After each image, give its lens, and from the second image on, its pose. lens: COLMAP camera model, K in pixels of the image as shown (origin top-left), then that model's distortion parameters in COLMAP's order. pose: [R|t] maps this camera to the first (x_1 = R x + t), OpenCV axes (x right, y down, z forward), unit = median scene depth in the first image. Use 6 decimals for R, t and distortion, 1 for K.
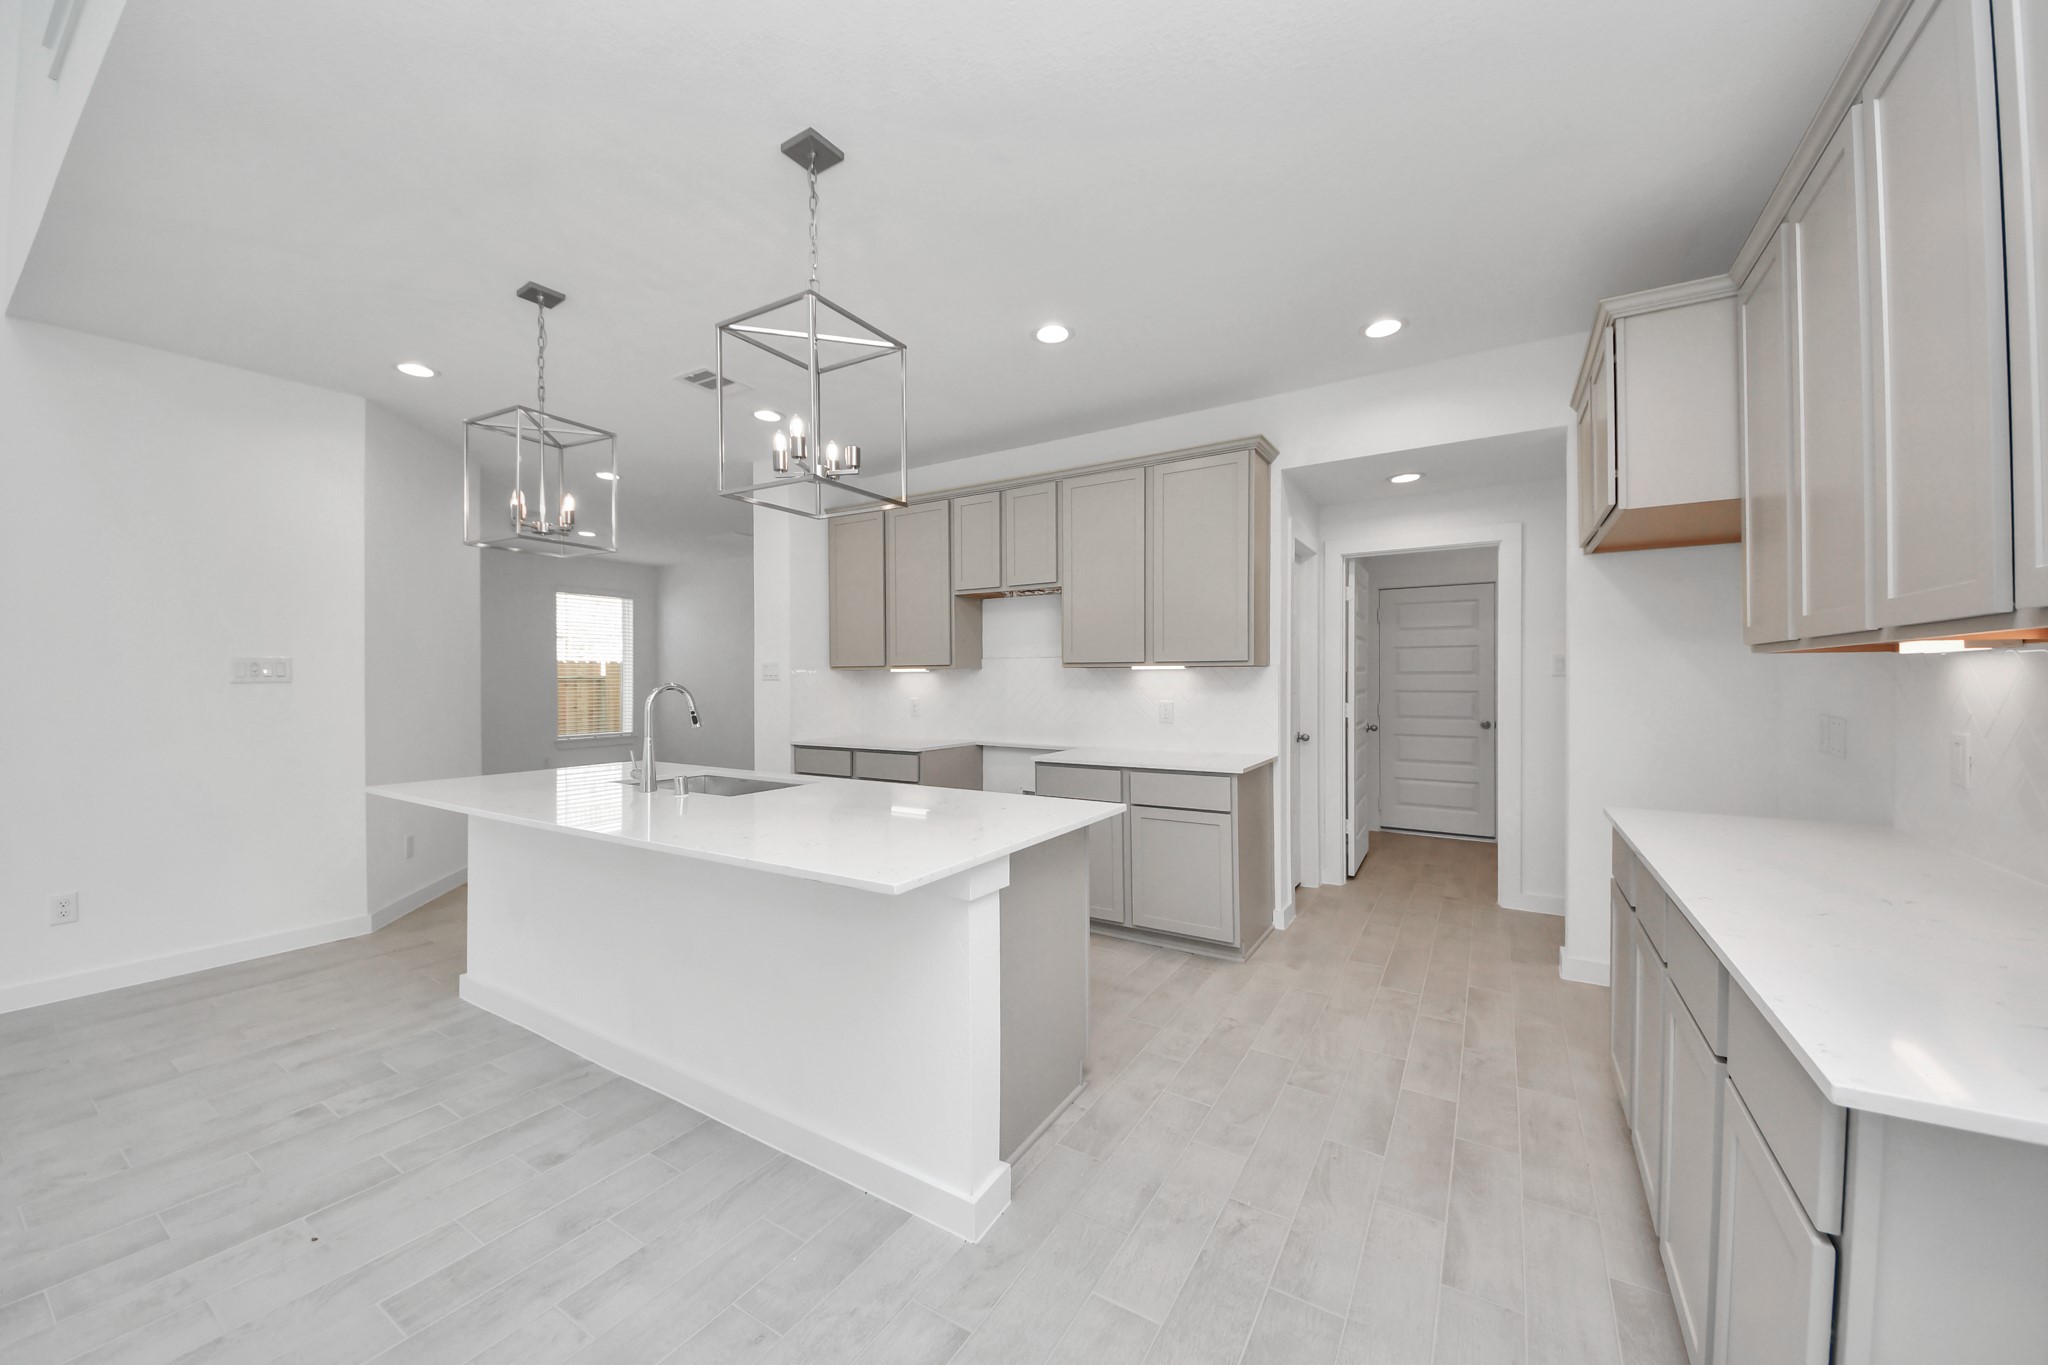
lens RADIAL K [[745.5, 0, 1043.2], [0, 745.5, 681.3], [0, 0, 1]] dist [0.017122, -0.000076]
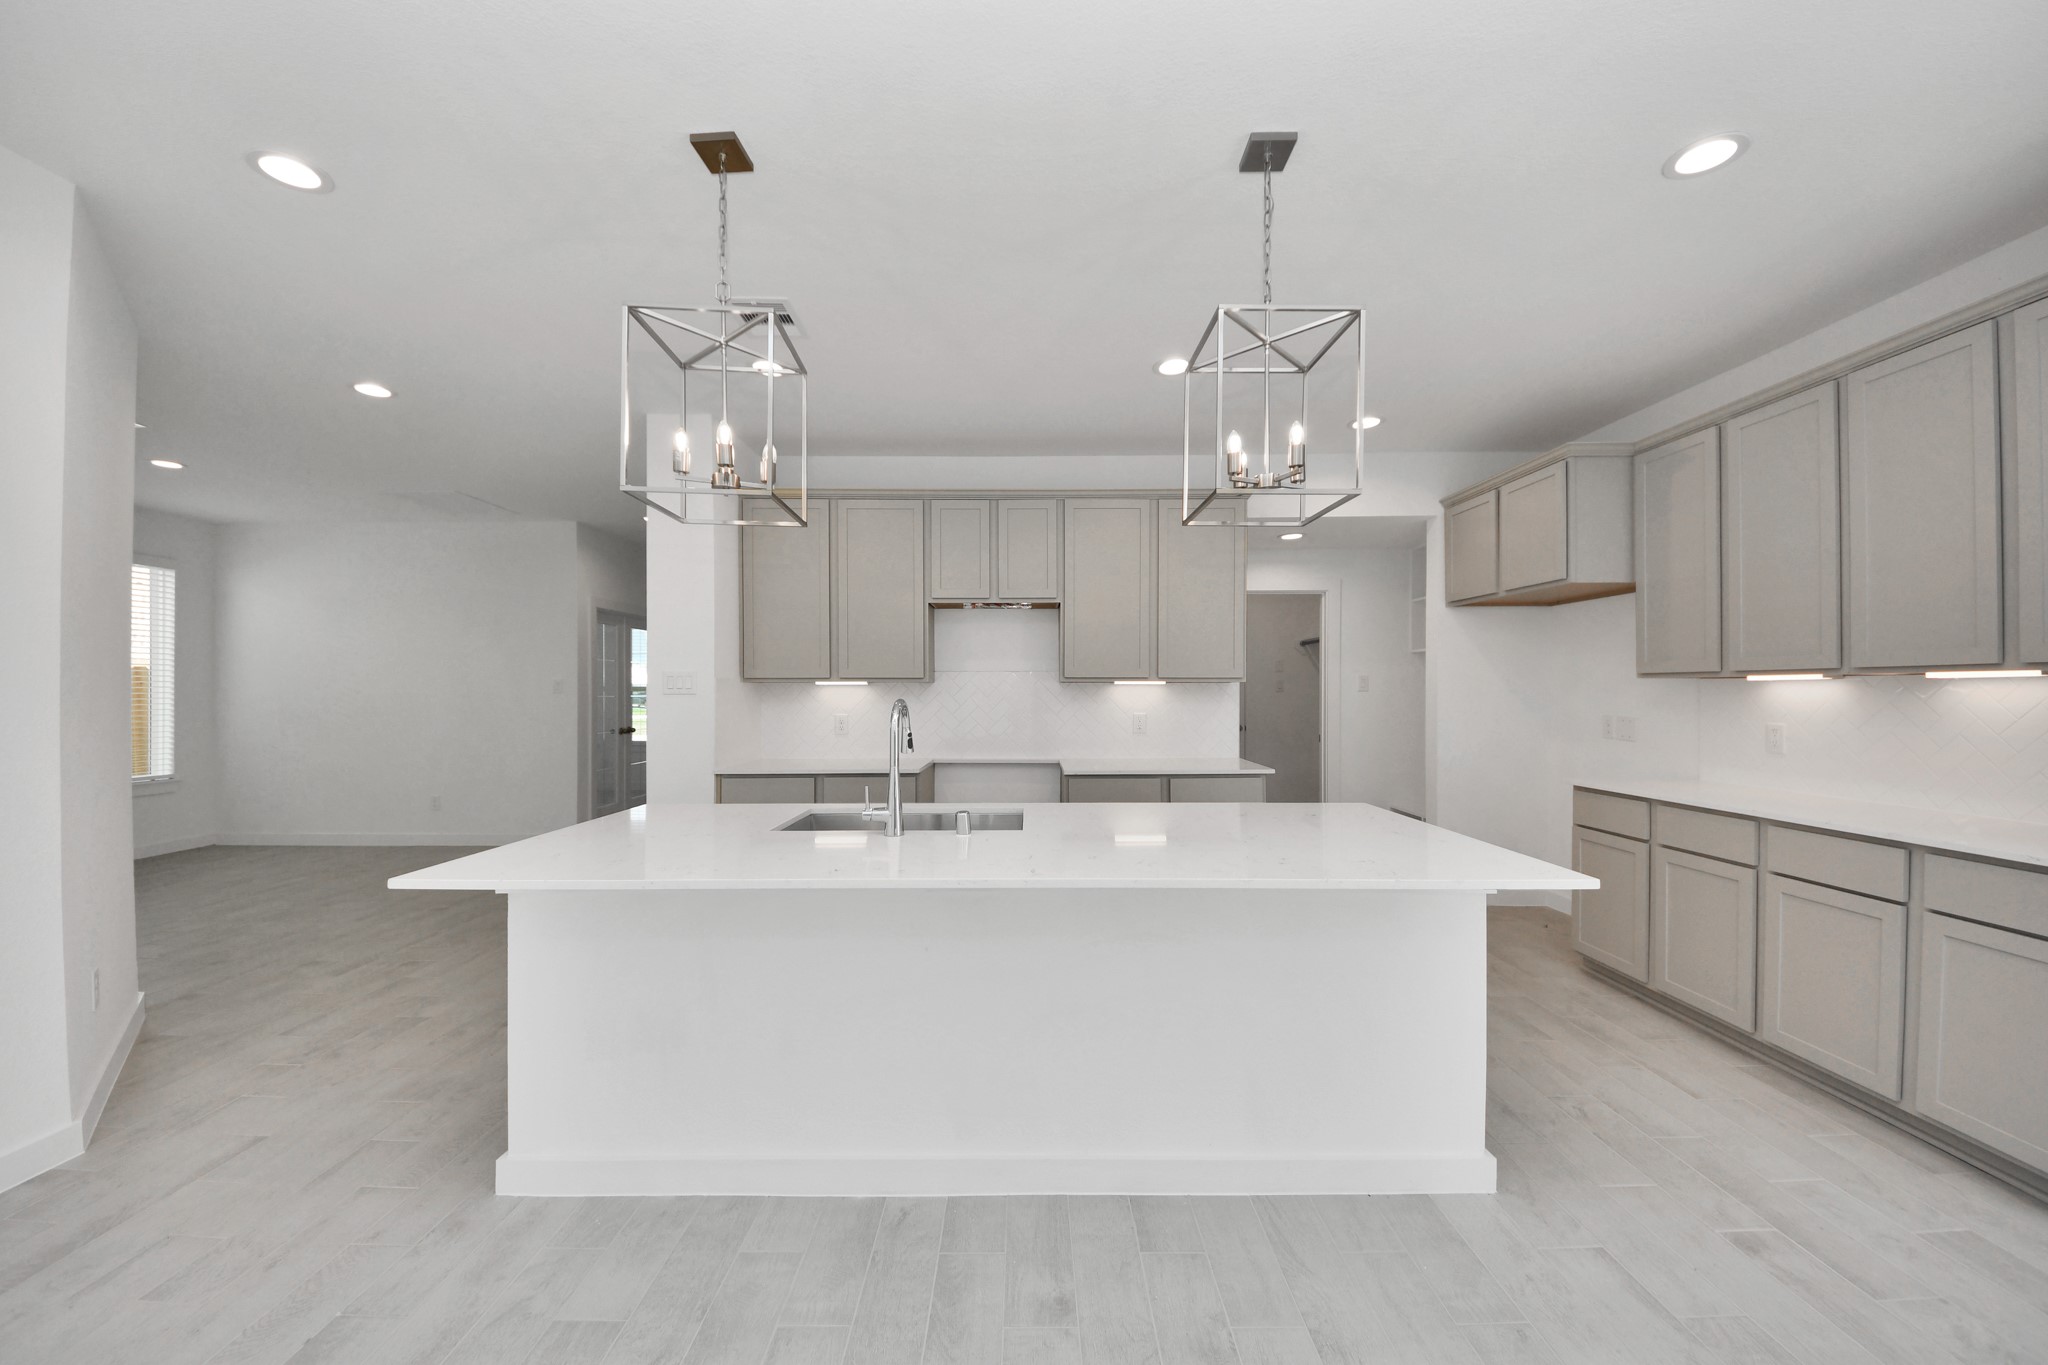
lens RADIAL K [[715.6, 0, 1020.7], [0, 715.6, 693.2], [0, 0, 1]] dist [-0.002218, -0.000188]
pose [[0.854410, 0.003454, 0.519589, -0.535365], [-0.000455, 0.999982, -0.005899, 0.002221], [-0.519600, 0.004804, 0.854396, 0.194837]]
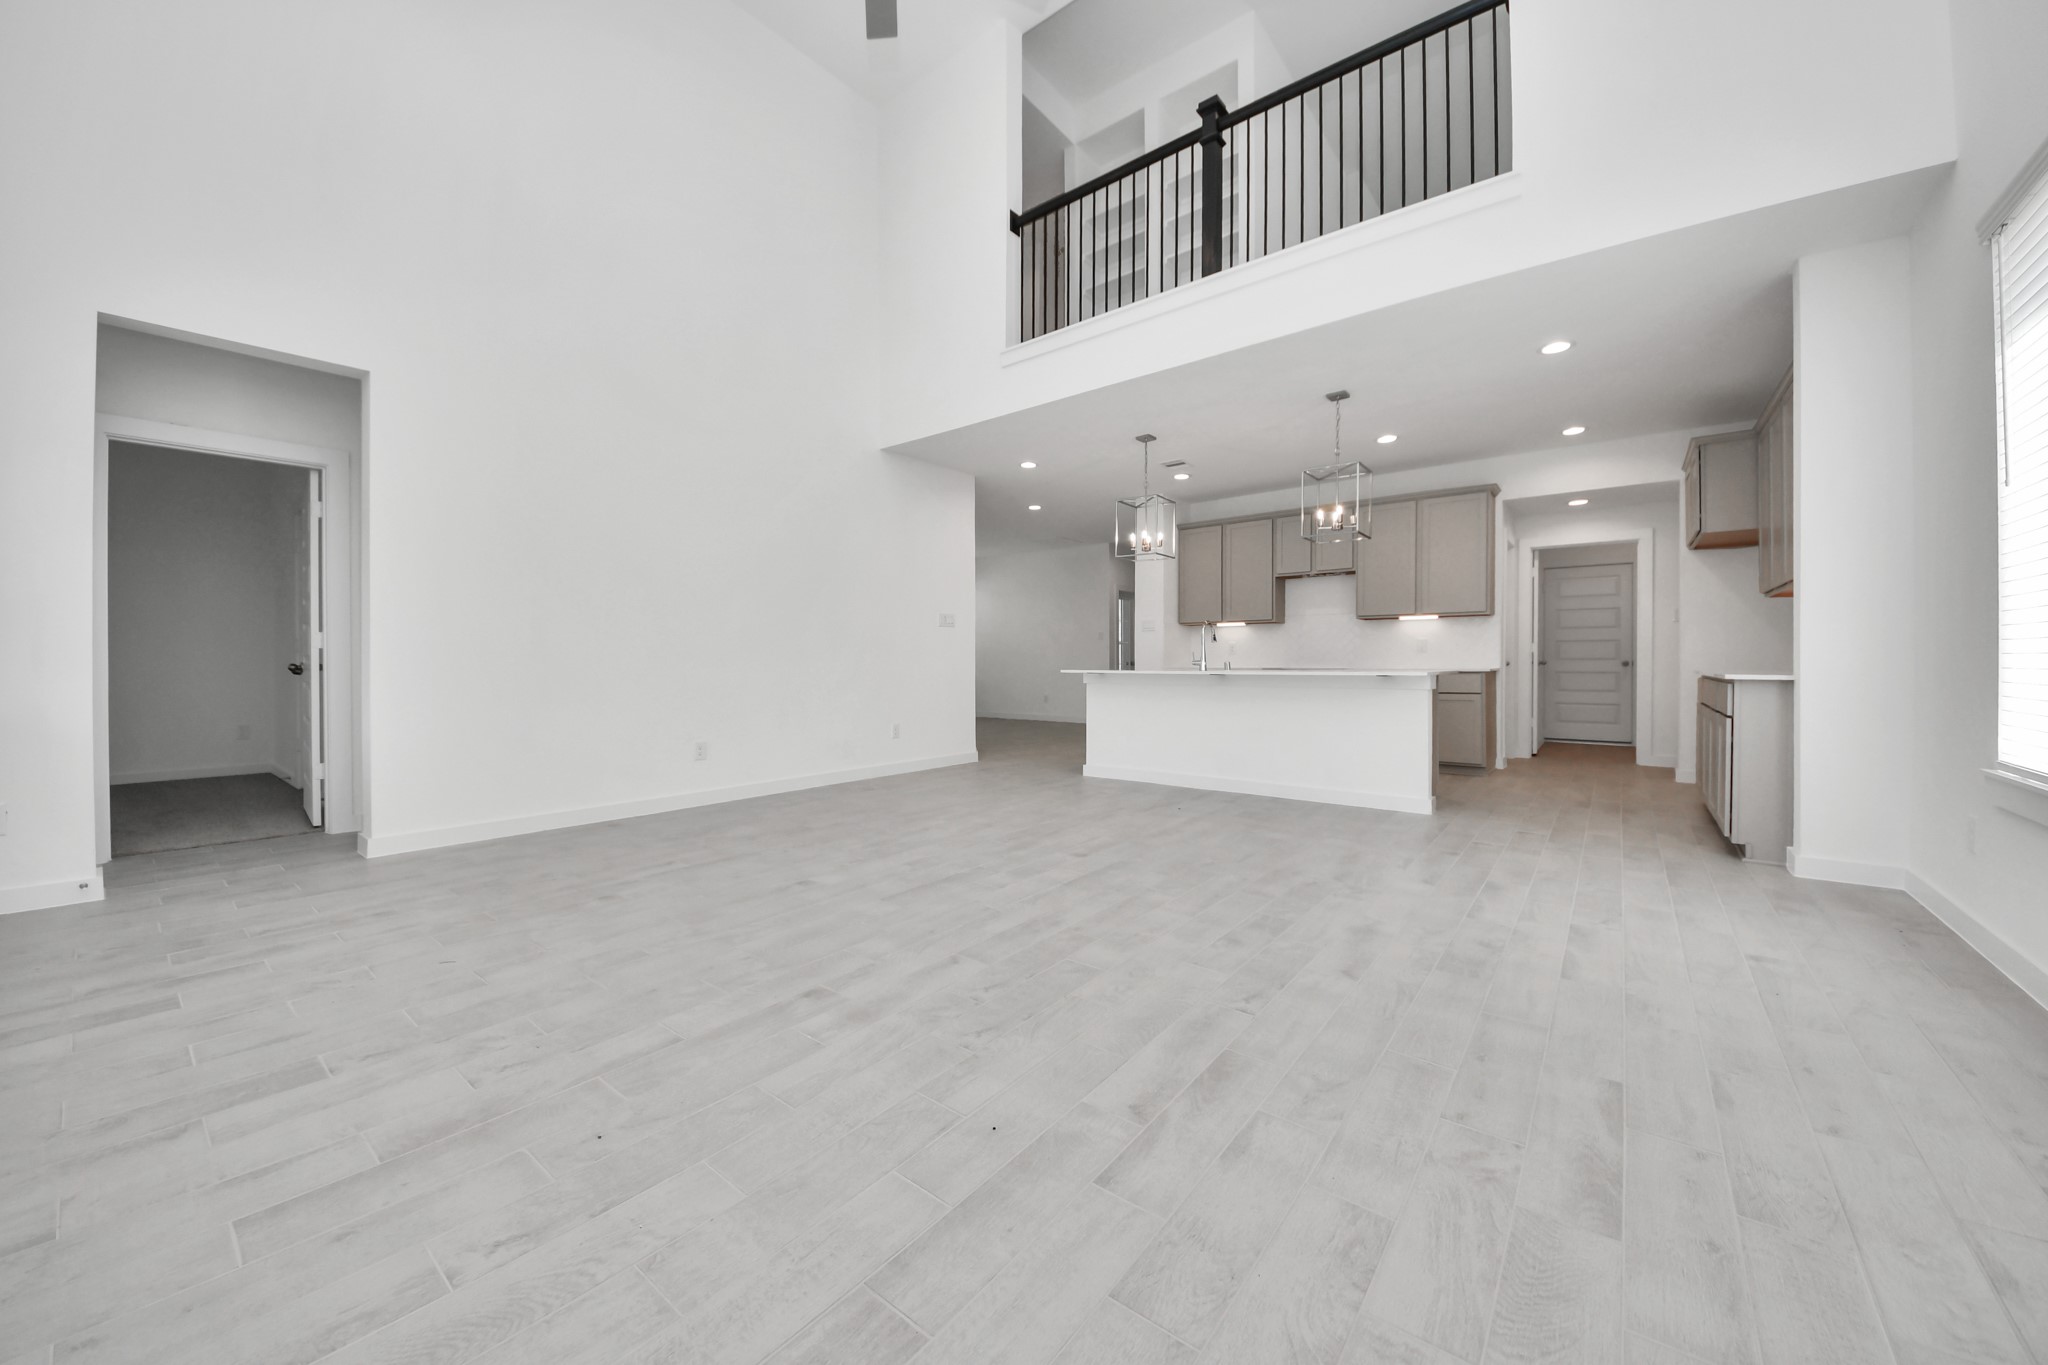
lens RADIAL K [[750.2, 0, 1034.7], [0, 750.2, 669.5], [0, 0, 1]] dist [-0.001713, -0.000172]
pose [[0.992681, 0.001536, -0.120758, -0.493345], [-0.001341, 0.999998, 0.001698, 0.094409], [0.120760, -0.001523, 0.992681, -0.767797]]
